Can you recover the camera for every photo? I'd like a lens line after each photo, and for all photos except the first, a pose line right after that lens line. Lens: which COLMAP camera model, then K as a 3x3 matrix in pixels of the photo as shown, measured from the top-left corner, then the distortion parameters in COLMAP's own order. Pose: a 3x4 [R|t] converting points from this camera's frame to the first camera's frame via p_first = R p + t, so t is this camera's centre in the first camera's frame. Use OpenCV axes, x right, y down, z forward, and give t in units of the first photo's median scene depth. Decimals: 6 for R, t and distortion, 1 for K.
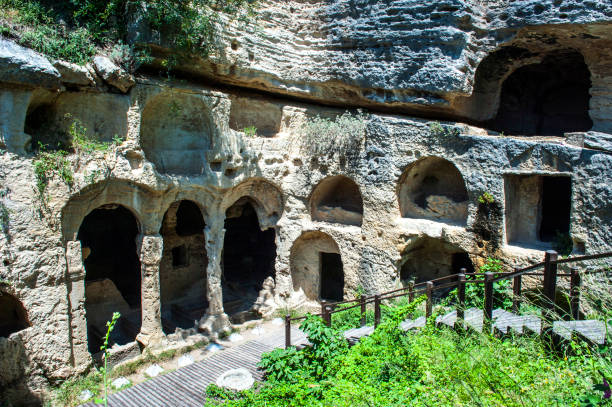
lens RADIAL K [[419.6, 0, 308.6], [0, 419.6, 204.4], [0, 0, 1]] dist [-0.043206, -0.005030]
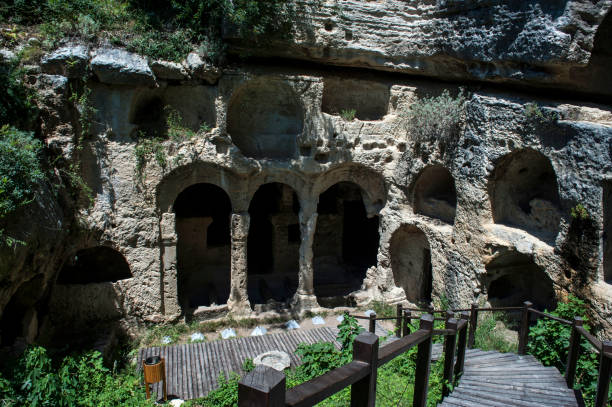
lens RADIAL K [[419.6, 0, 308.6], [0, 419.6, 204.4], [0, 0, 1]] dist [-0.043206, -0.005030]
pose [[0.861224, 0.092064, -0.499818, 0.314051], [-0.058962, 0.994914, 0.081663, -0.047912], [0.504795, -0.040860, 0.862272, 0.132234]]
